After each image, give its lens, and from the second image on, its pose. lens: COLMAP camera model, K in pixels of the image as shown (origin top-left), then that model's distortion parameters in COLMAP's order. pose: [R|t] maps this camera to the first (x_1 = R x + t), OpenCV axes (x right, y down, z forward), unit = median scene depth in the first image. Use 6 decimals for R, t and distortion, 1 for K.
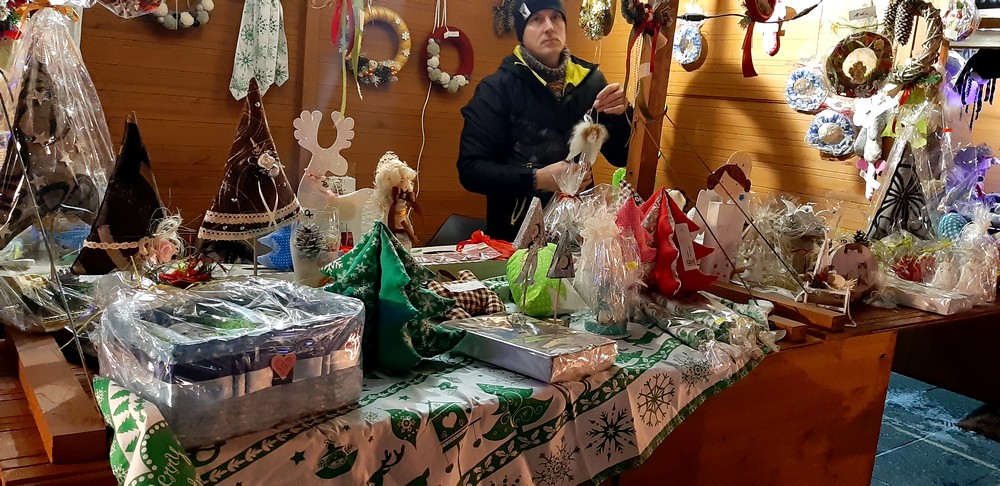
lens RADIAL K [[790.0, 0, 523.4], [0, 790.0, 238.4], [0, 0, 1]] dist [0.106891, -0.205197]
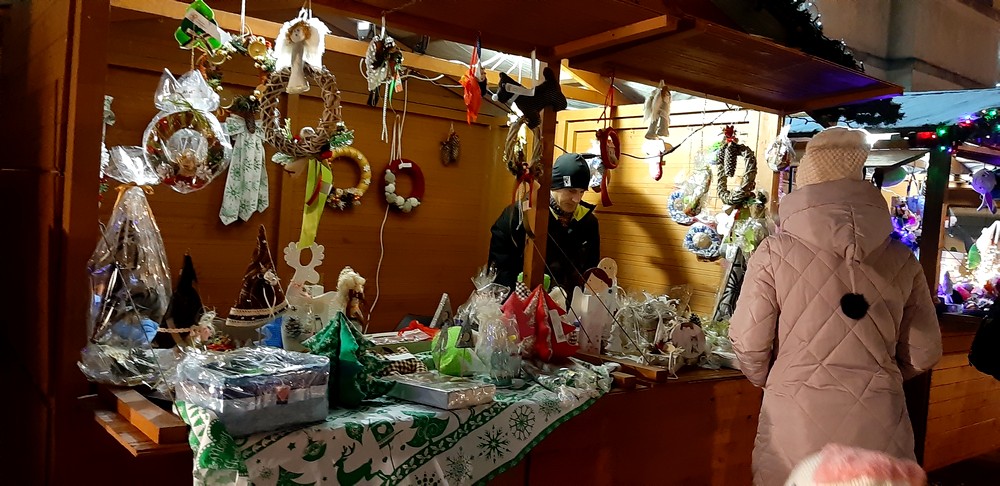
lens RADIAL K [[790.0, 0, 523.4], [0, 790.0, 238.4], [0, 0, 1]] dist [0.106891, -0.205197]
pose [[0.998863, -0.026382, 0.039706, 0.121940], [0.031350, 0.990989, -0.130221, 0.050663], [-0.035913, 0.131318, 0.990690, -0.588086]]
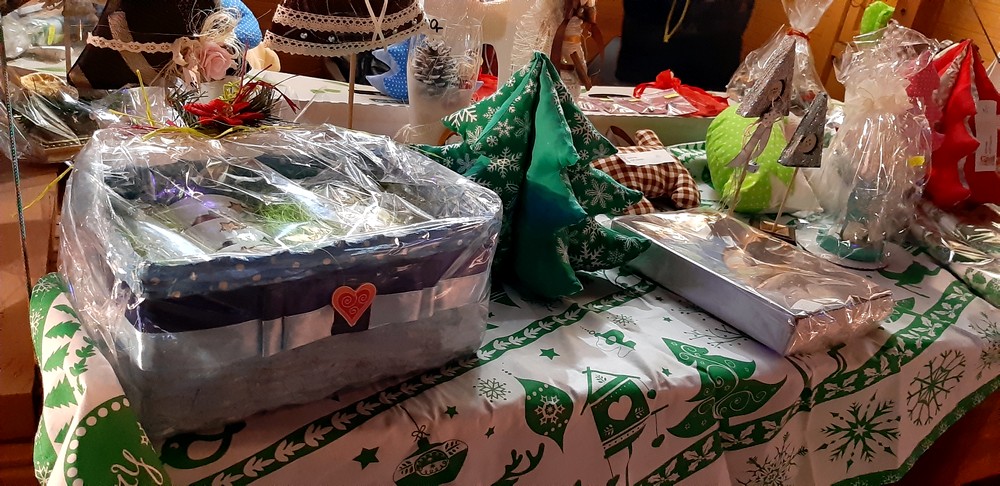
lens RADIAL K [[790.0, 0, 523.4], [0, 790.0, 238.4], [0, 0, 1]] dist [0.106891, -0.205197]
pose [[0.976622, 0.151660, -0.152343, -0.076424], [-0.114148, 0.966402, 0.230299, -0.022046], [0.182151, -0.207525, 0.961121, 0.361422]]
